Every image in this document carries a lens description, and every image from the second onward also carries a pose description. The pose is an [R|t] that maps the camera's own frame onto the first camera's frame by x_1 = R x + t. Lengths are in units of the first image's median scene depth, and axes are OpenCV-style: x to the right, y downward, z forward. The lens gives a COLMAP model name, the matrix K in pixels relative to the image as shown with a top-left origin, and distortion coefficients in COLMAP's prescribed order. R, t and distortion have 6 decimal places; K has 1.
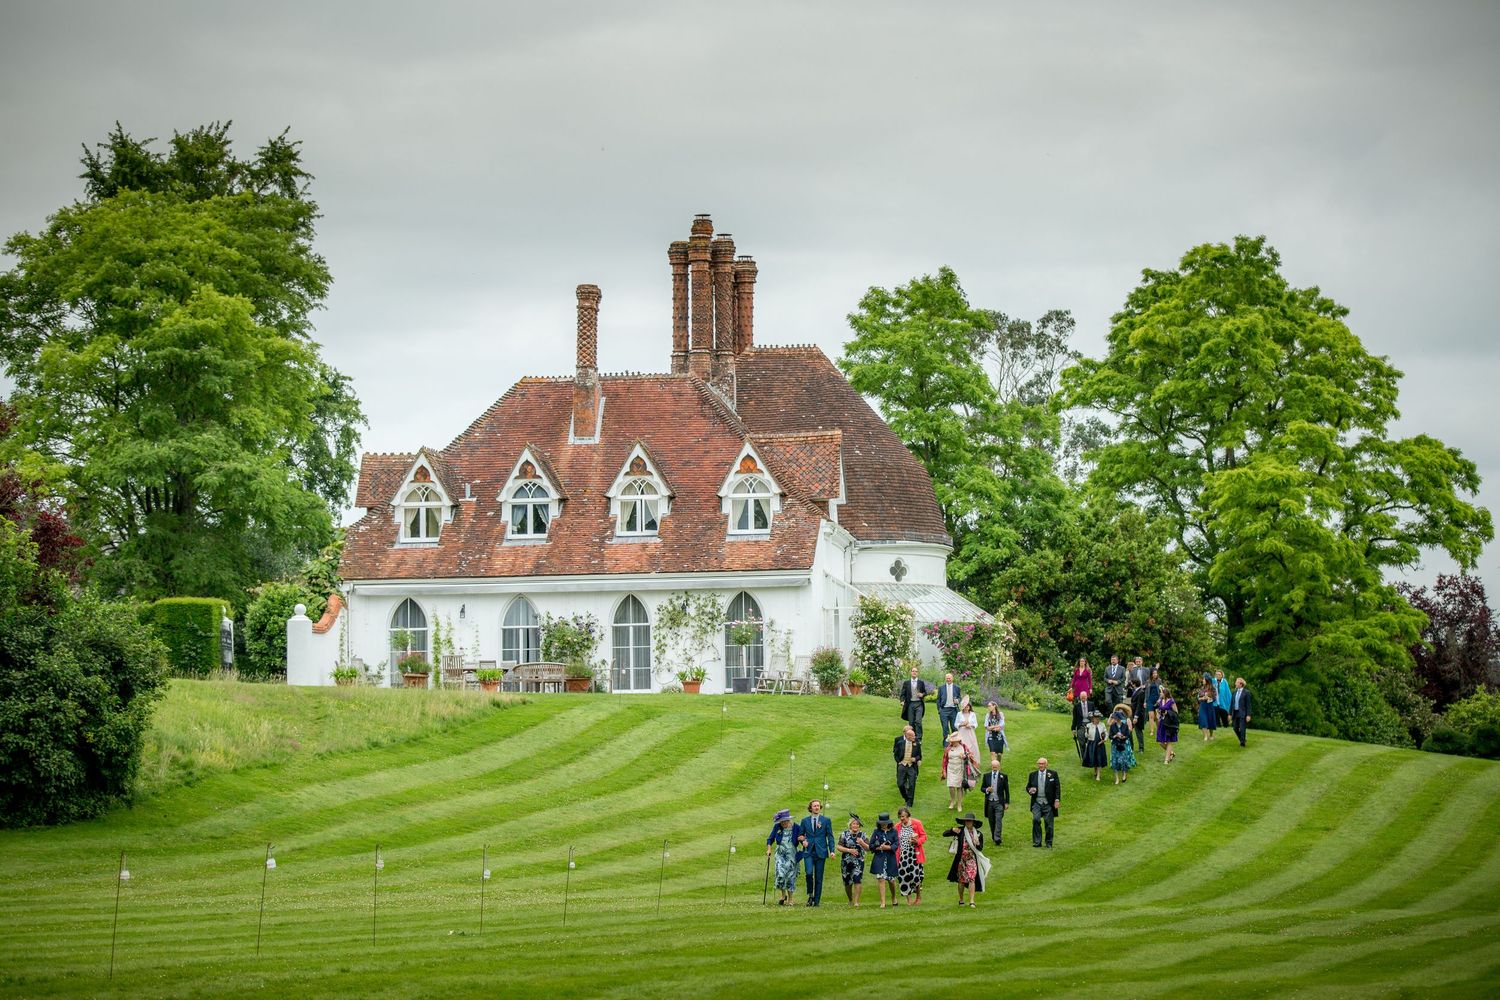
lens RADIAL K [[4713.3, 0, 750.0], [0, 4713.3, 500.0], [0, 0, 1]] dist [0.109395, 3.318857]
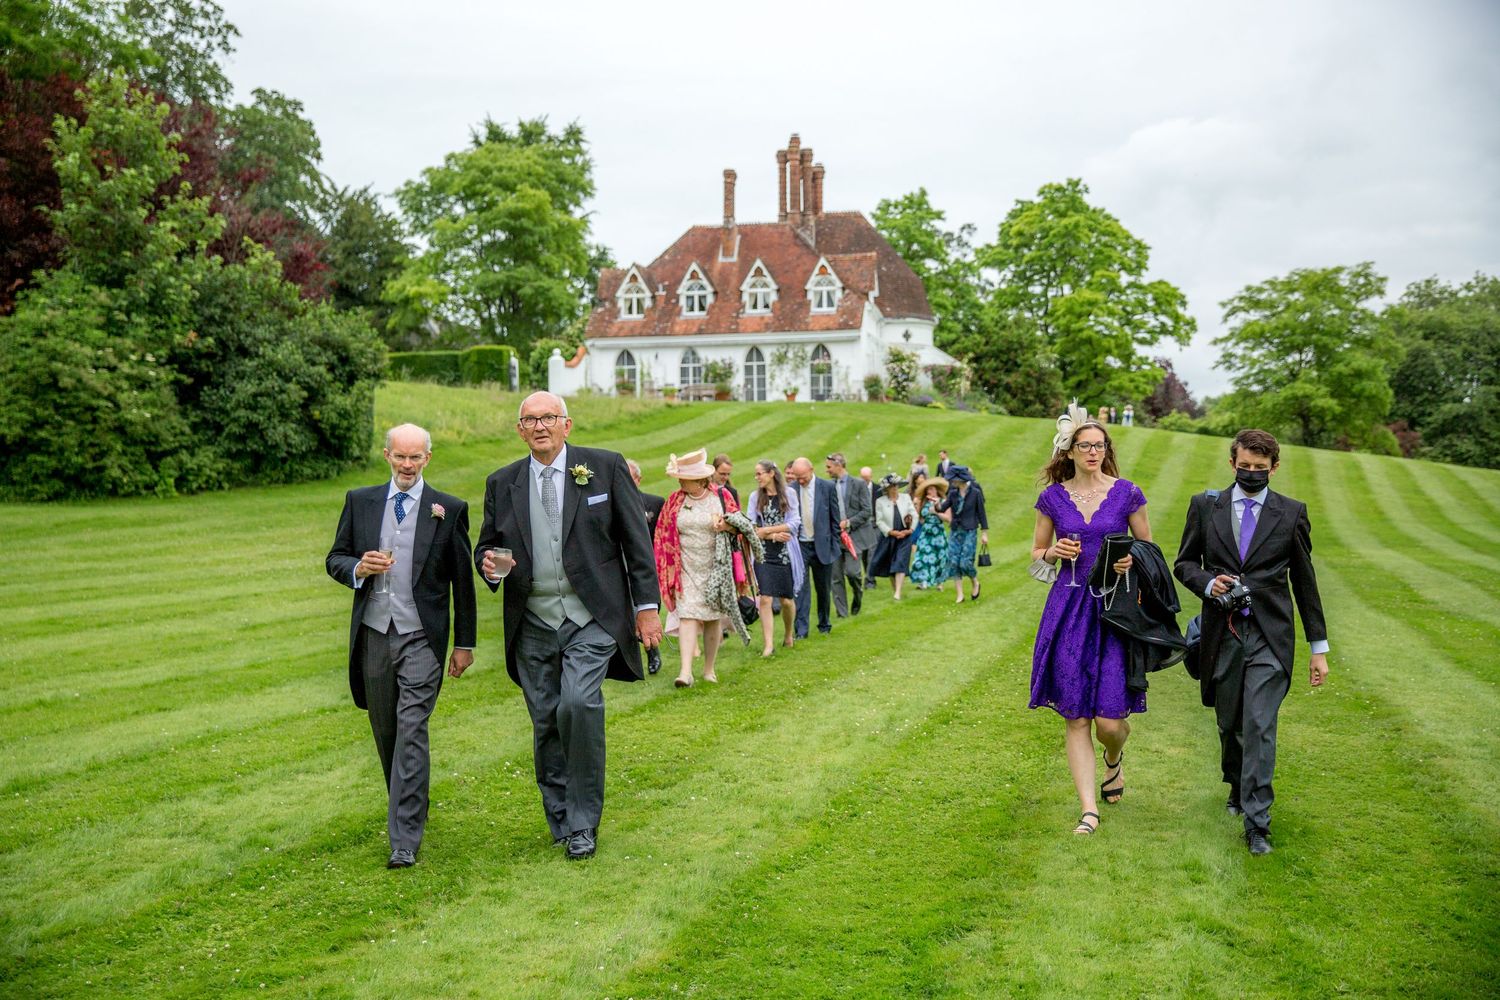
lens RADIAL K [[1684.8, 0, 750.0], [0, 1684.8, 500.0], [0, 0, 1]] dist [0.007741, 0.003416]
pose [[0.999402, -0.003033, -0.034433, -0.005941], [0.005849, 0.996616, 0.081996, 0.024996], [0.034068, -0.082148, 0.996038, 0.377922]]
